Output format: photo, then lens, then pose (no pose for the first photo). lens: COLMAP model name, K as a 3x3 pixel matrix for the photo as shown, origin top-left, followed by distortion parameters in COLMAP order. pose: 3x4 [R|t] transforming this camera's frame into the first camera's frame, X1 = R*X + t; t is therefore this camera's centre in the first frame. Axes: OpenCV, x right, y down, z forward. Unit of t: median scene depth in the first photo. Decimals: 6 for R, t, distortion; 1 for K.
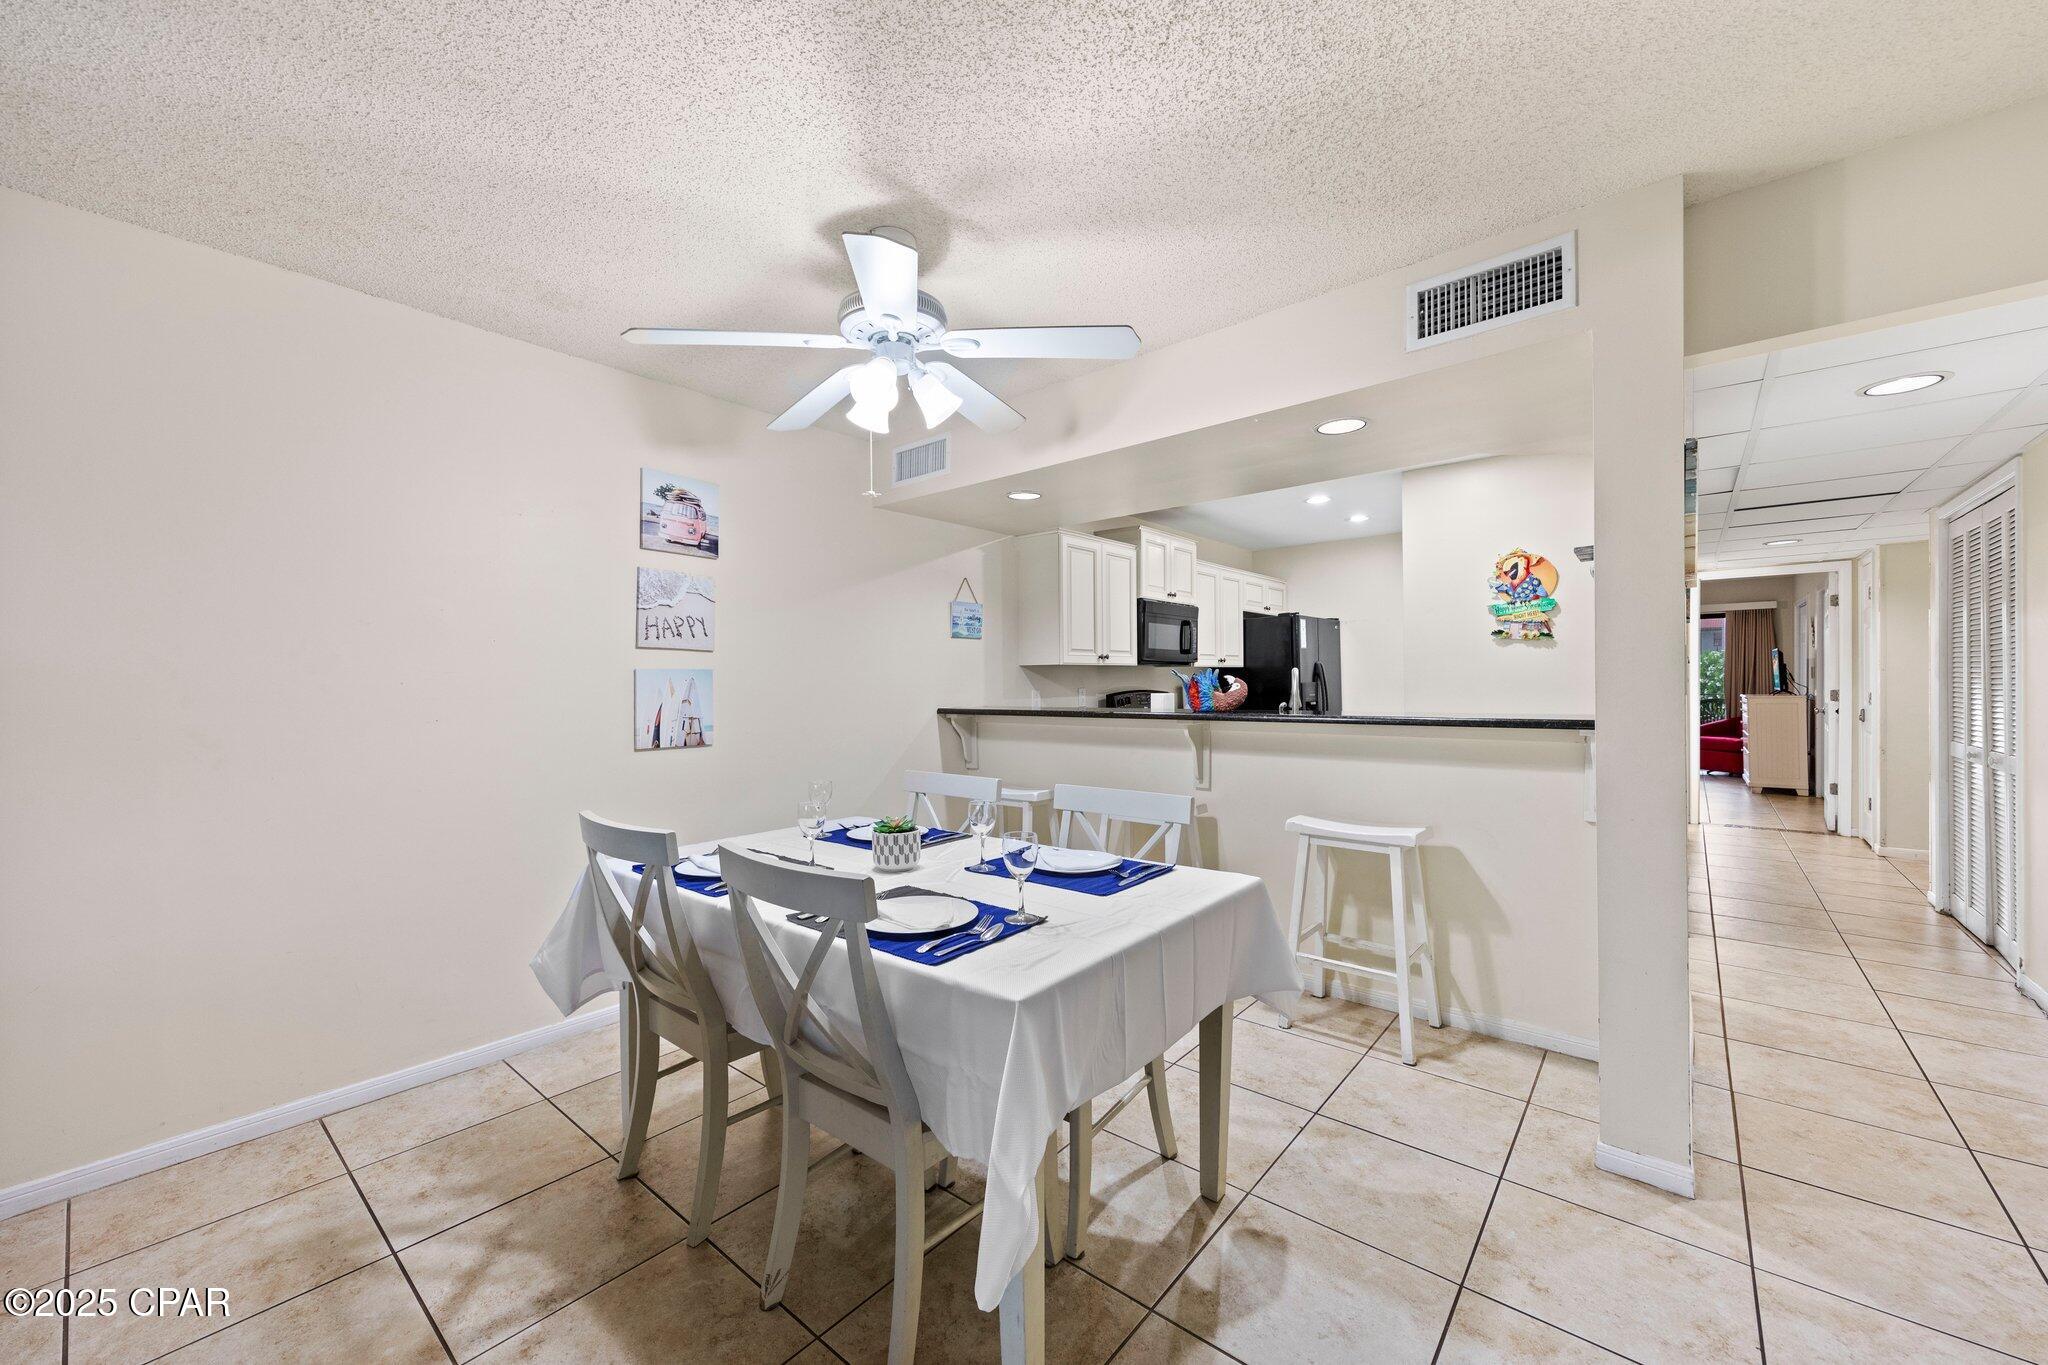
lens RADIAL K [[791.1, 0, 1024.6], [0, 791.1, 691.2], [0, 0, 1]] dist [0.000628, 0.000026]
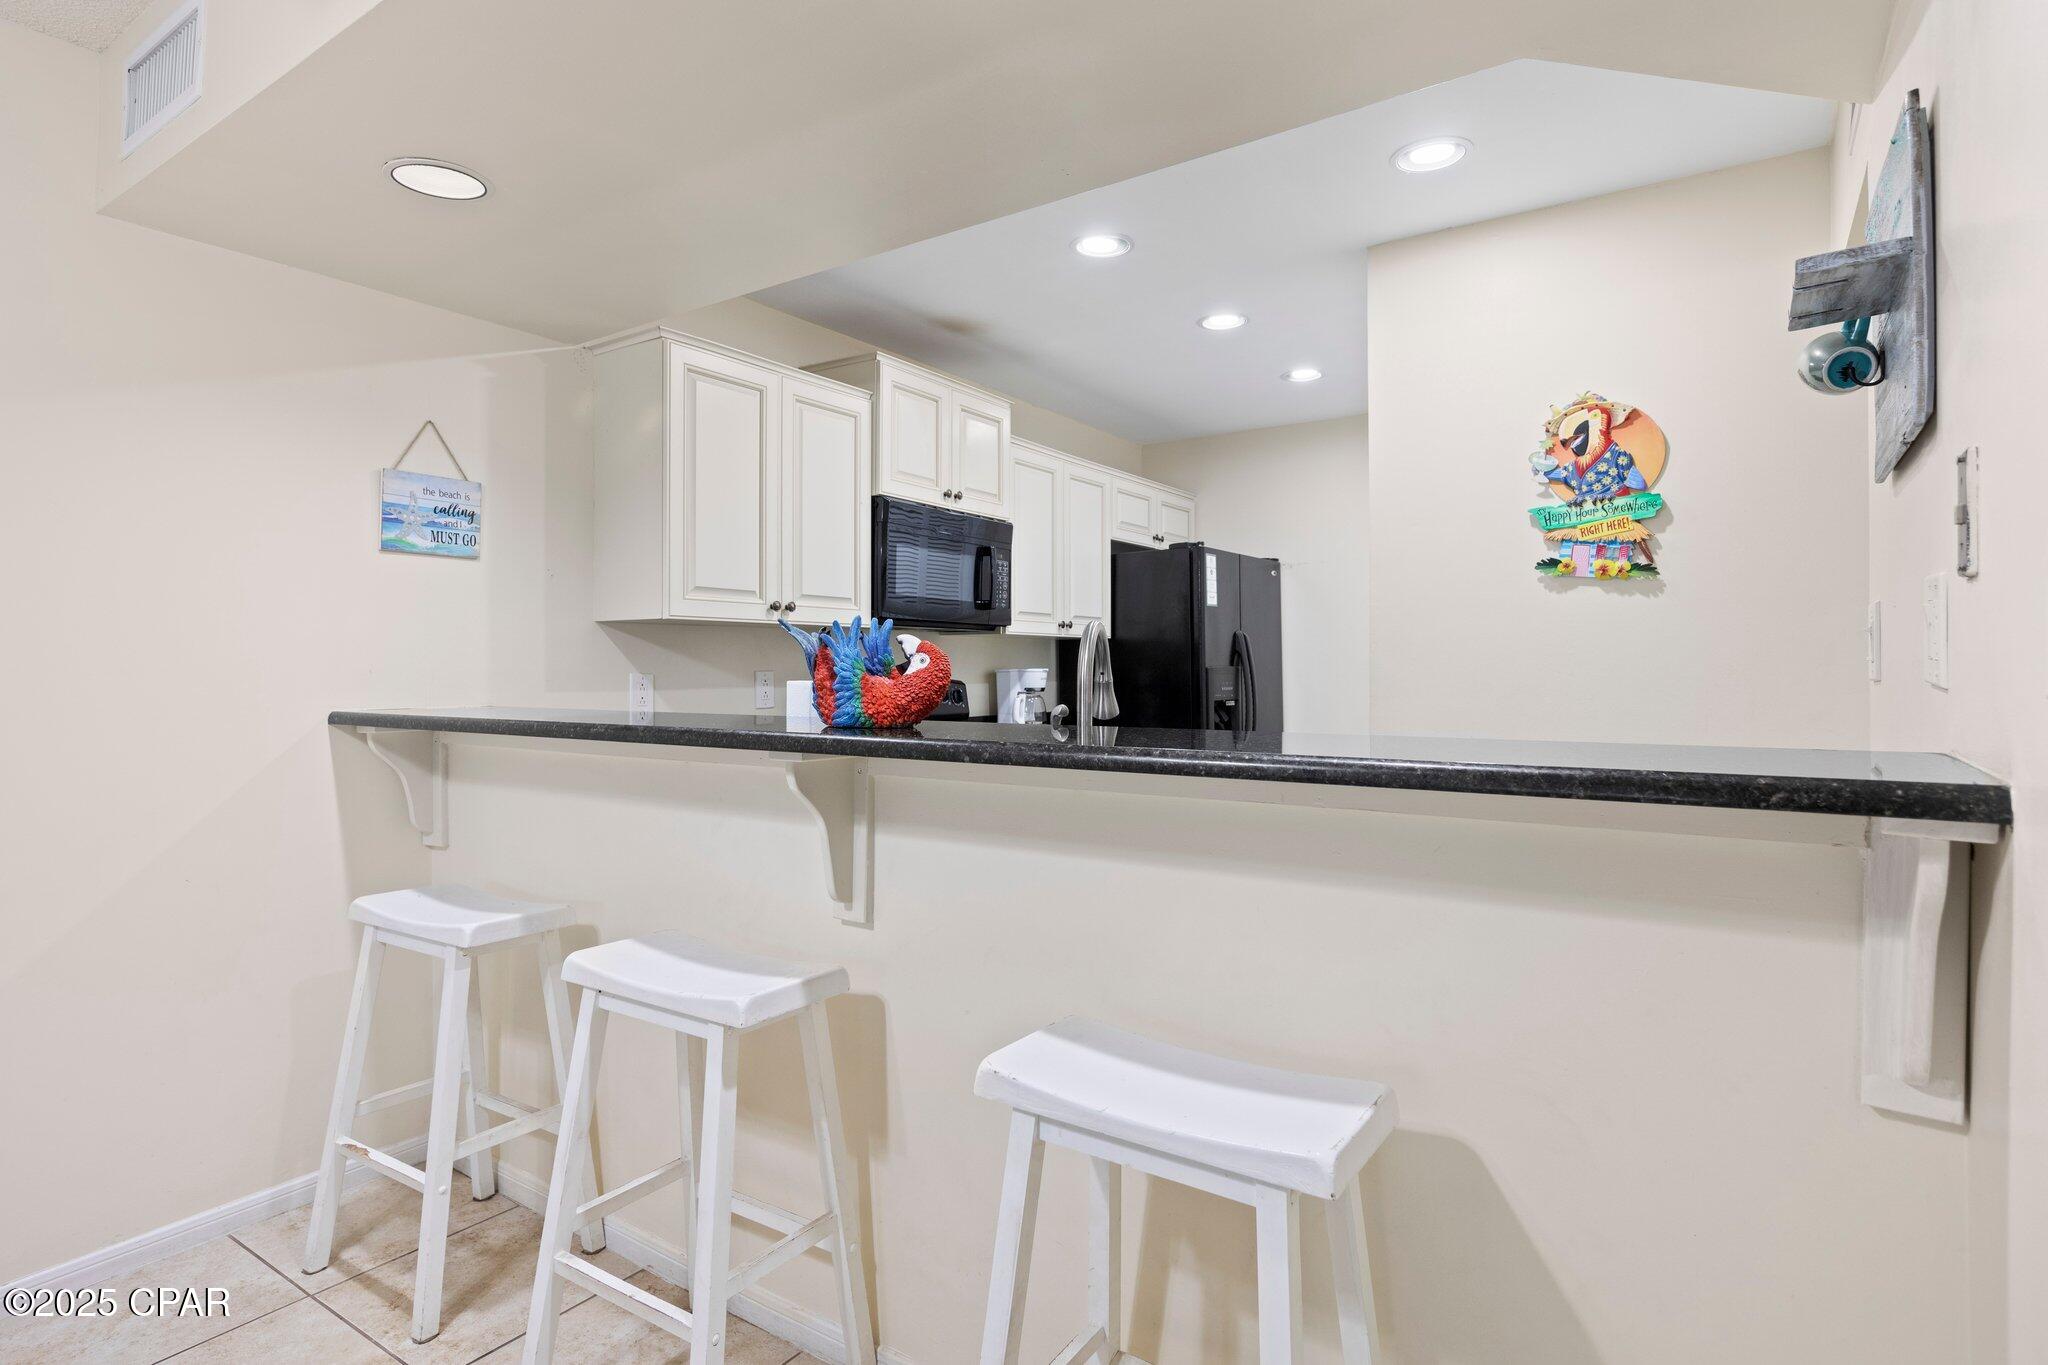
lens RADIAL K [[1061.6, 0, 1023.3], [0, 1061.6, 676.3], [0, 0, 1]] dist [-0.002503, -0.000206]
pose [[0.994996, 0.009999, 0.099413, 0.172813], [-0.009294, 0.999928, -0.007551, 0.003122], [-0.099482, 0.006589, 0.995018, 0.312443]]
